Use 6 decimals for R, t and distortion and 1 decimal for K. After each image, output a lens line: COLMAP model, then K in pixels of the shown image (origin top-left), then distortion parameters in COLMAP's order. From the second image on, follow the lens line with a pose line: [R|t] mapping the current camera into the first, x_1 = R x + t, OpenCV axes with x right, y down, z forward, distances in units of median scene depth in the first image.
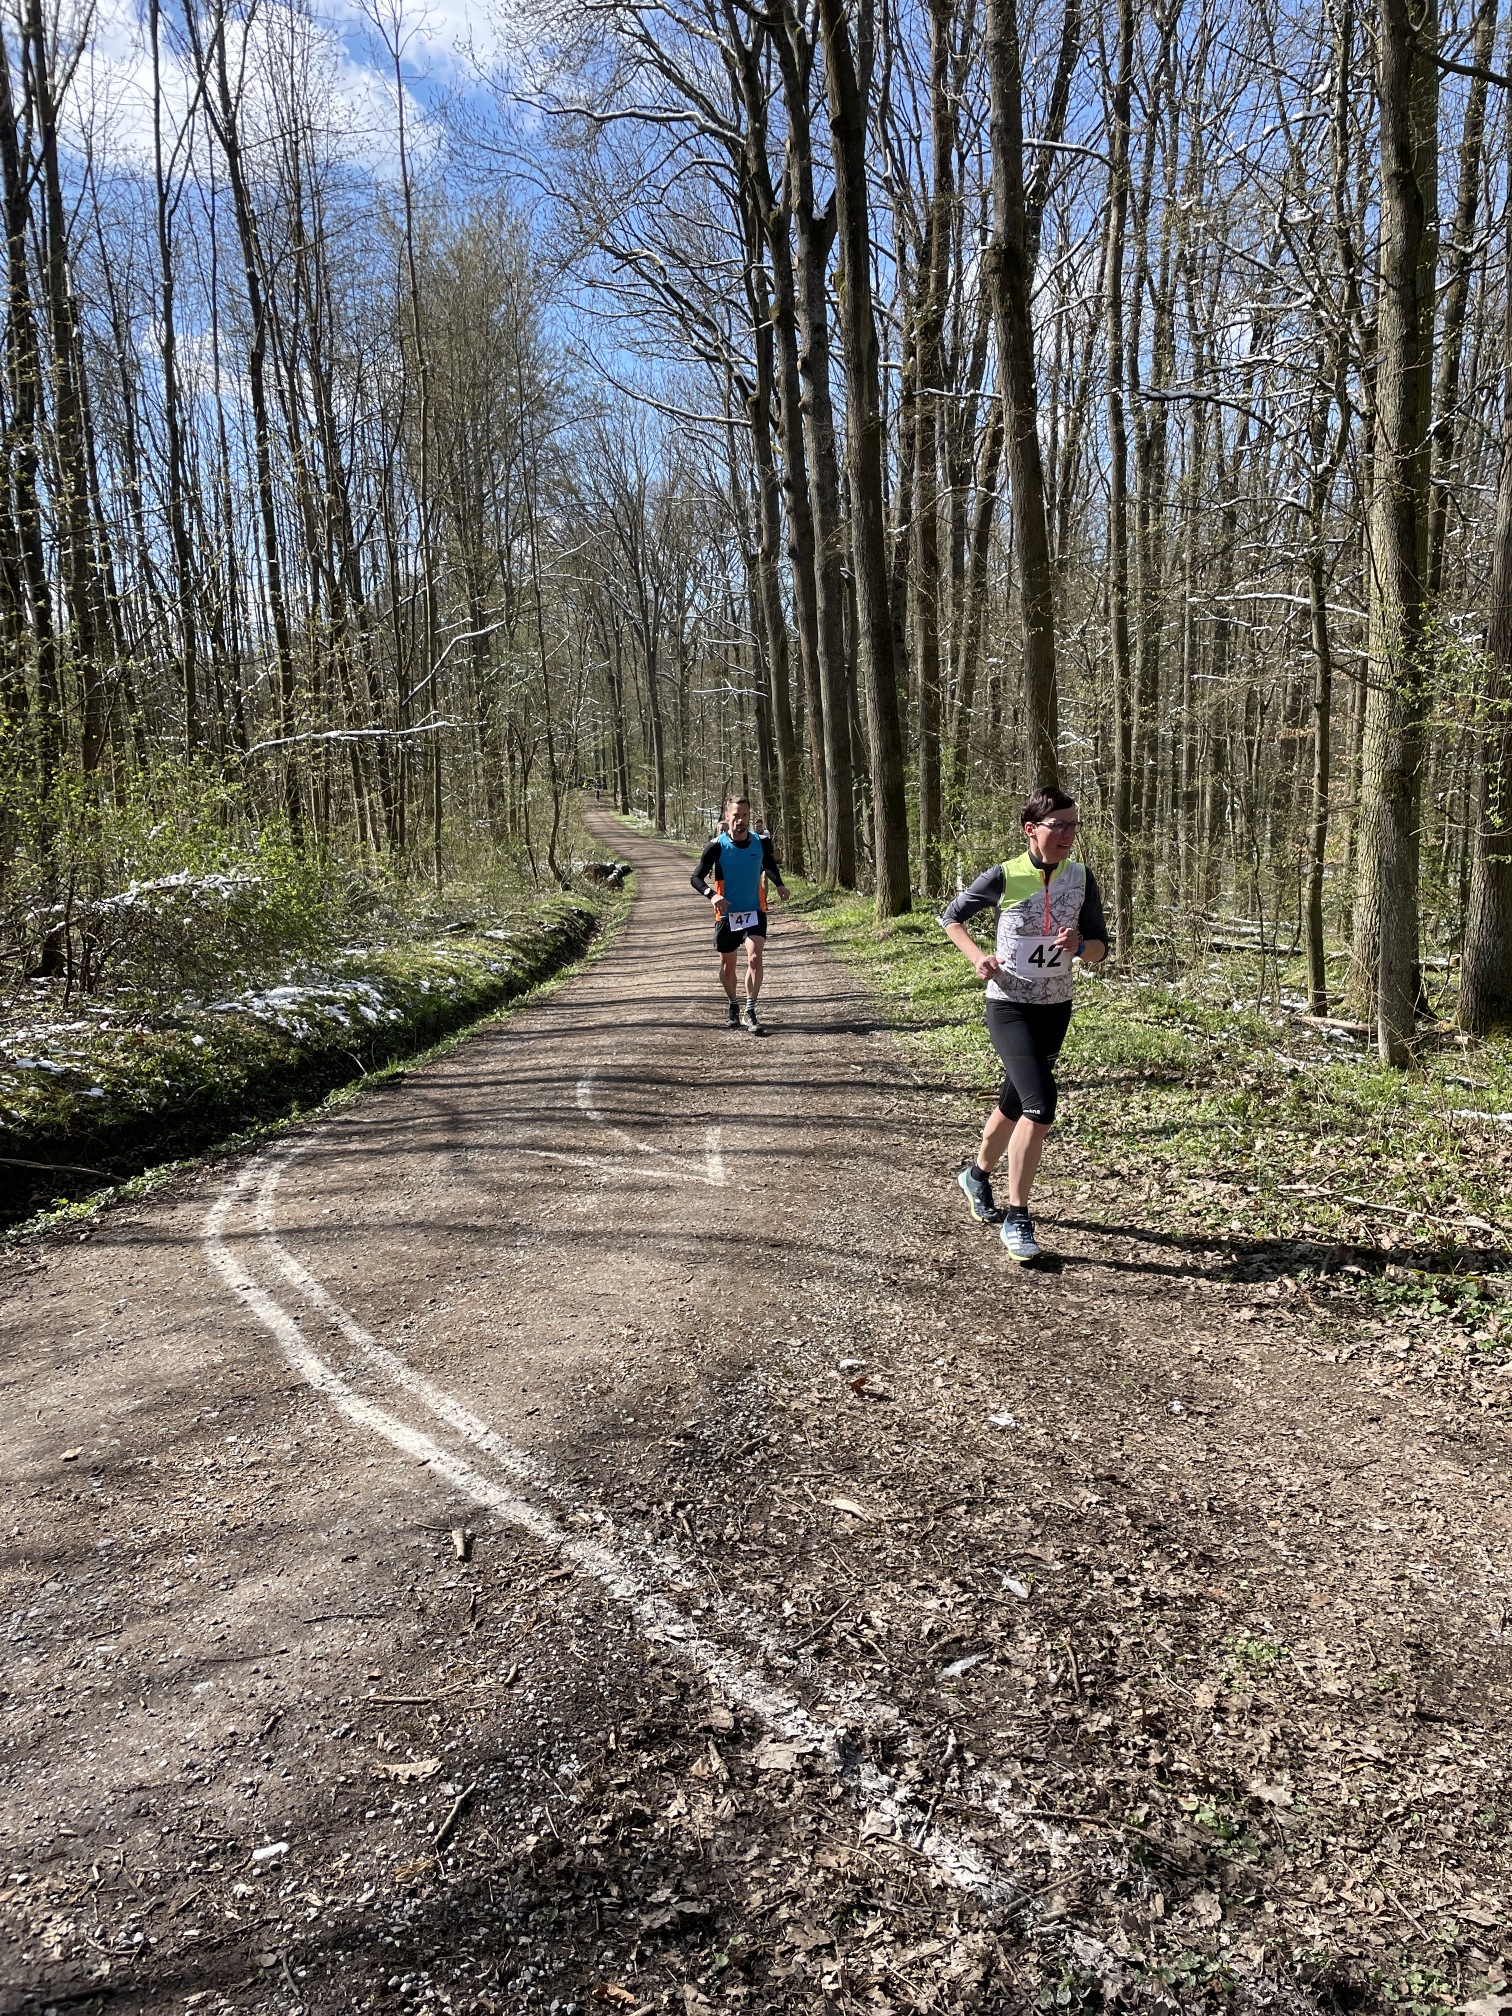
lens RADIAL K [[1548.1, 0, 787.5], [0, 1548.1, 1004.4], [0, 0, 1]] dist [0.085756, -0.123977]
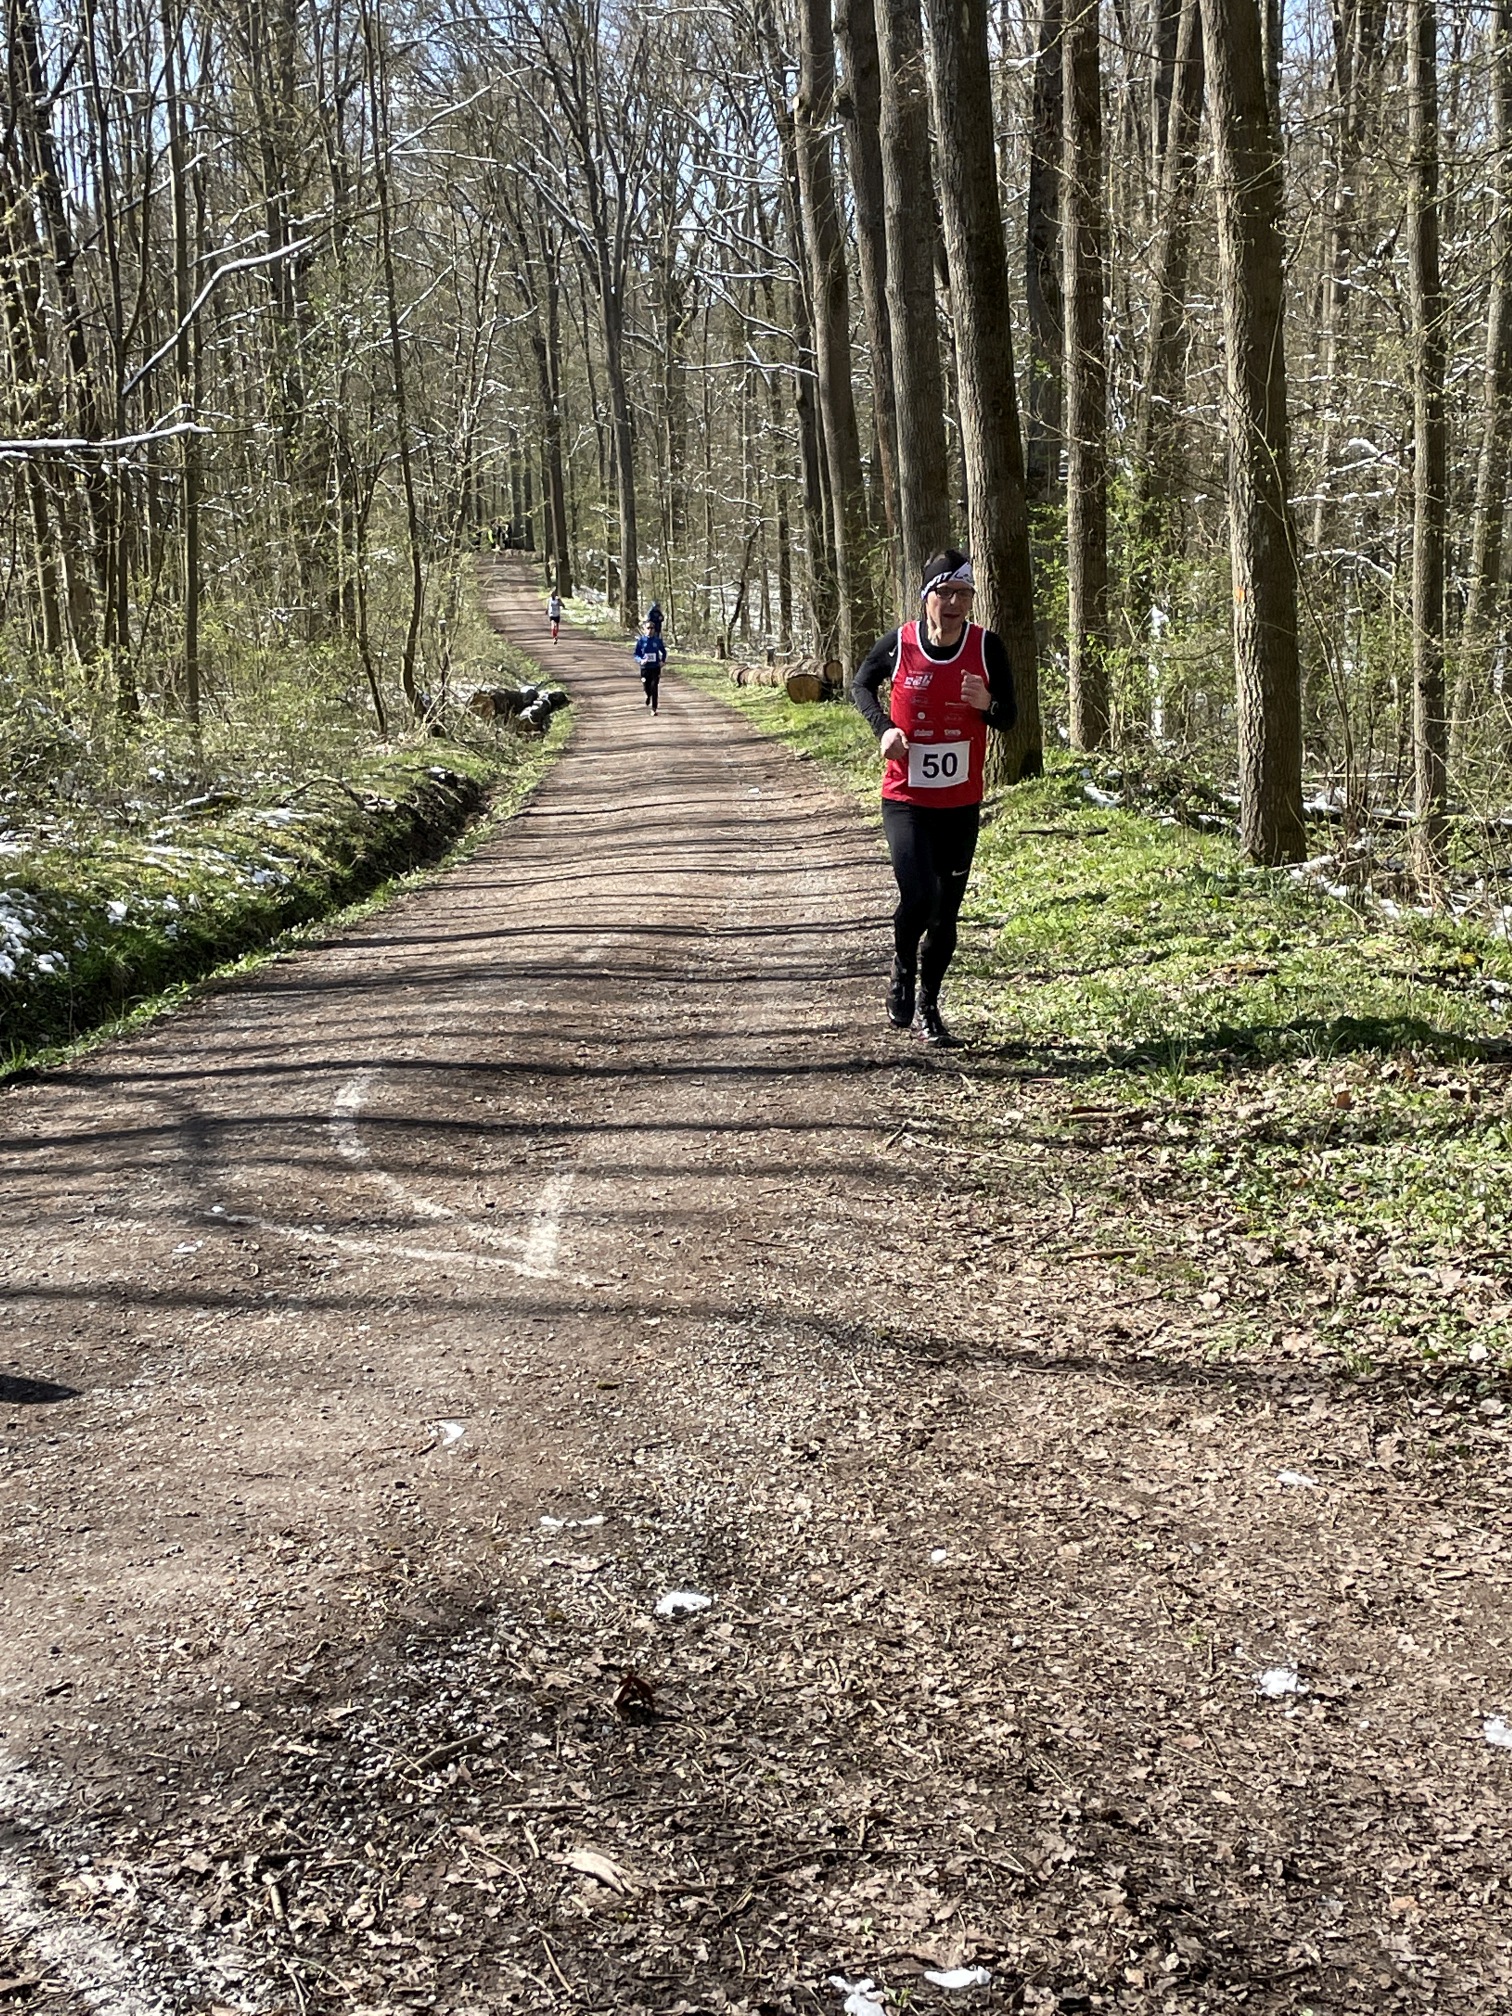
lens RADIAL K [[2867.3, 0, 806.3], [0, 2867.3, 984.3], [0, 0, 1]] dist [0.114872, -0.258311]
pose [[0.999773, 0.001278, -0.021253, 0.142130], [-0.001022, 0.999927, 0.012061, 0.006532], [0.021266, -0.012037, 0.999701, 0.009687]]
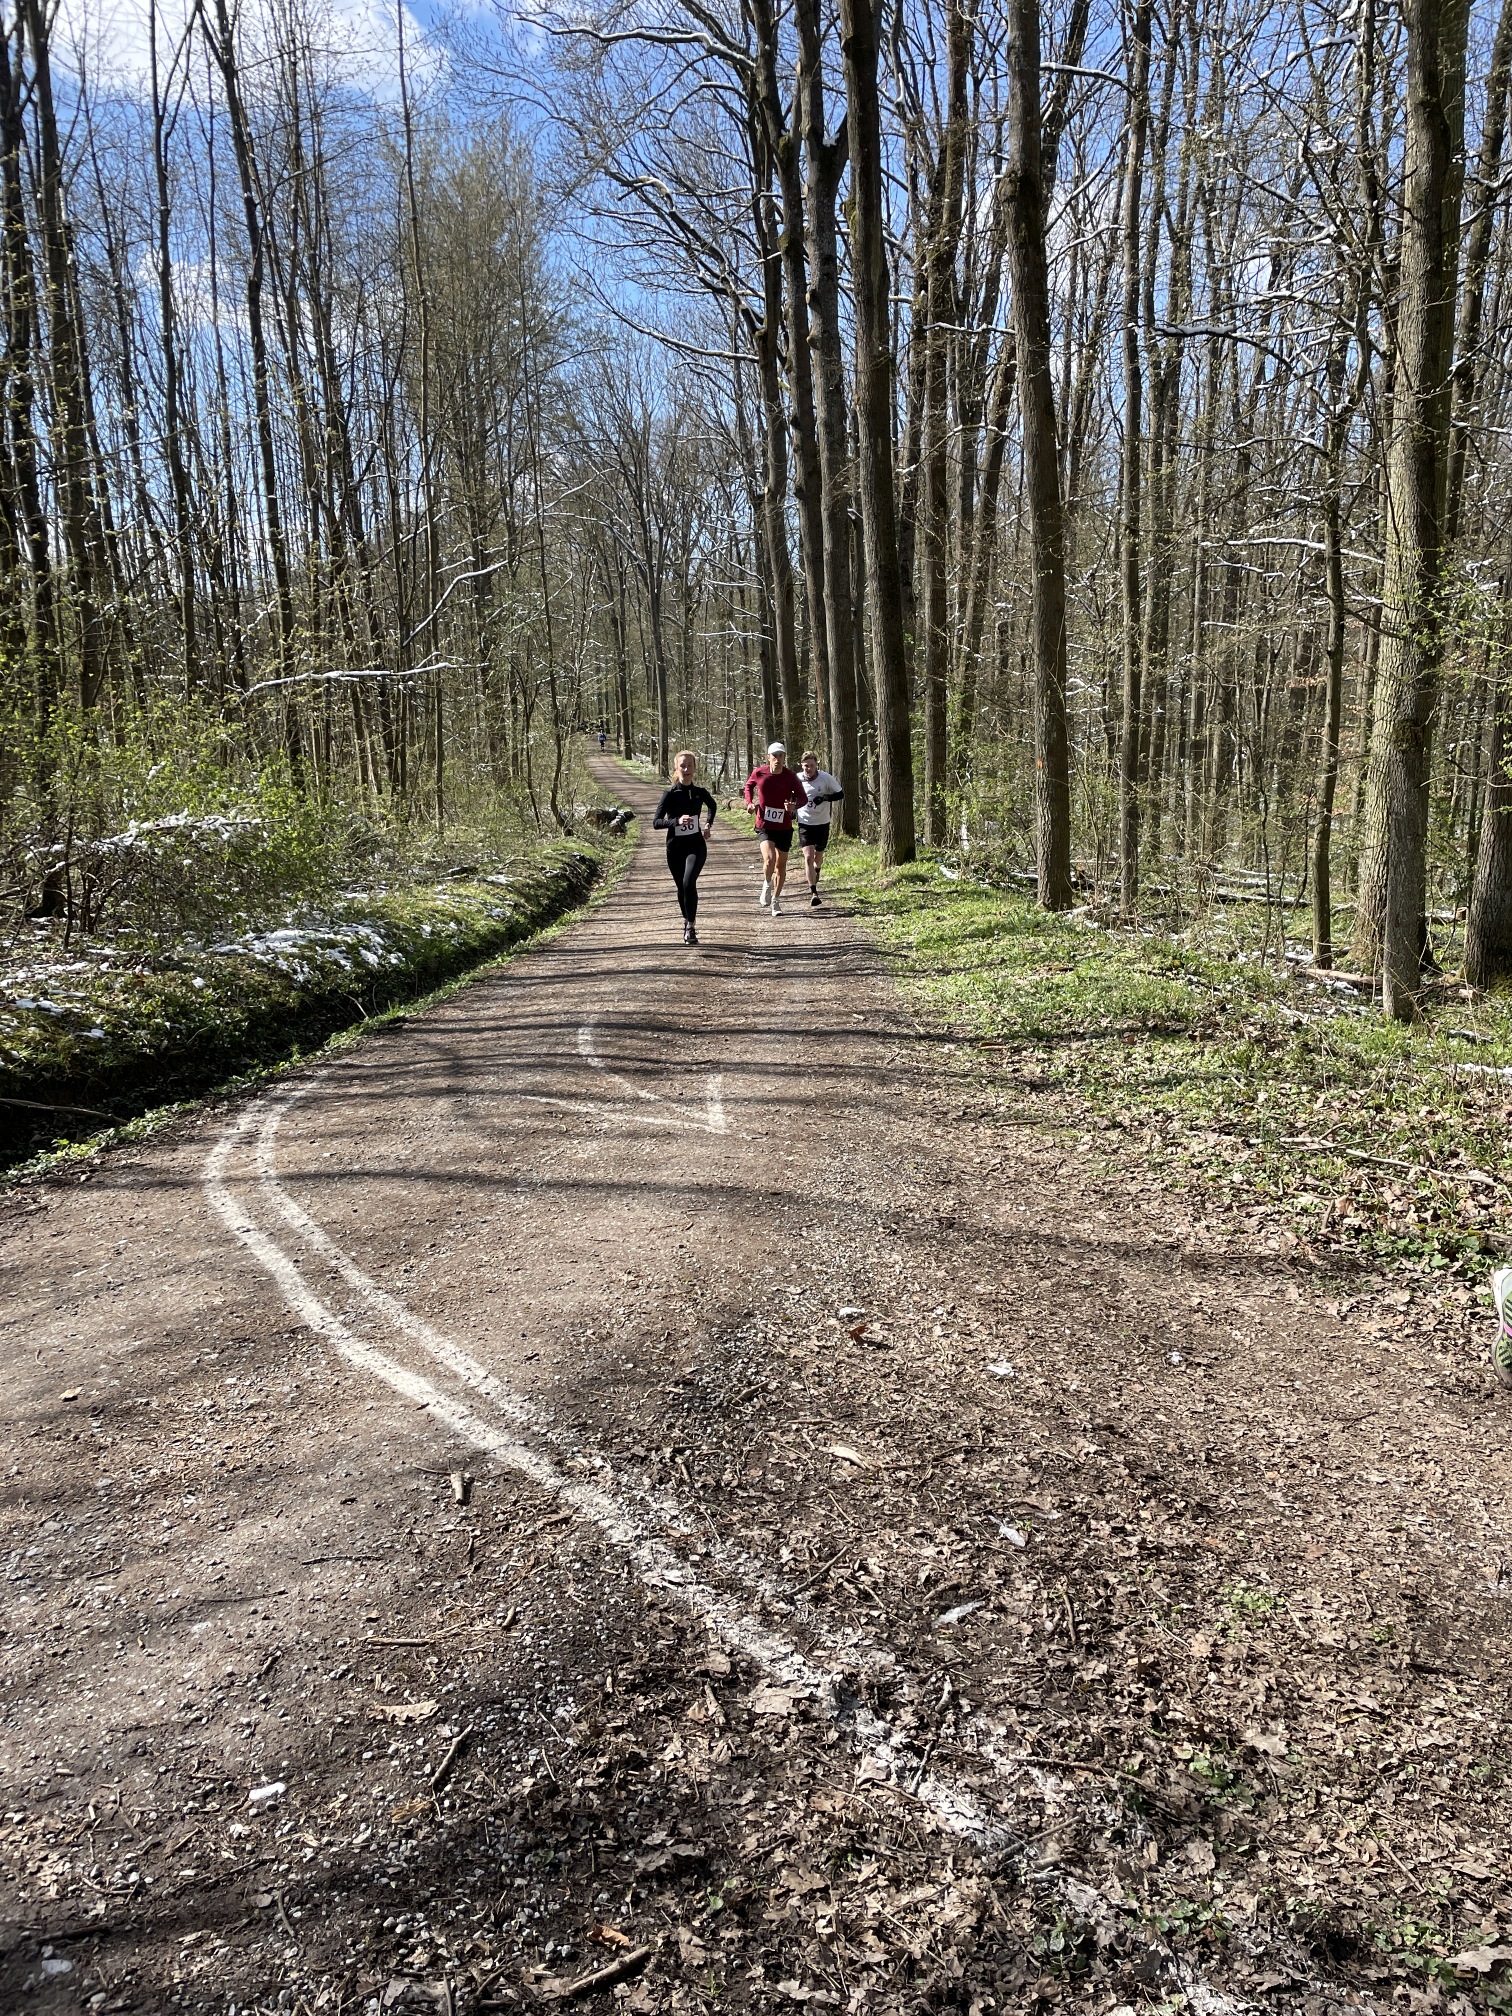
lens RADIAL K [[1546.7, 0, 786.0], [0, 1546.7, 1021.8], [0, 0, 1]] dist [0.085832, -0.124250]
pose [[0.999956, 0.009213, -0.002027, -0.000380], [-0.009113, 0.998956, 0.044775, 0.000363], [0.002437, -0.044754, 0.998995, 0.015308]]
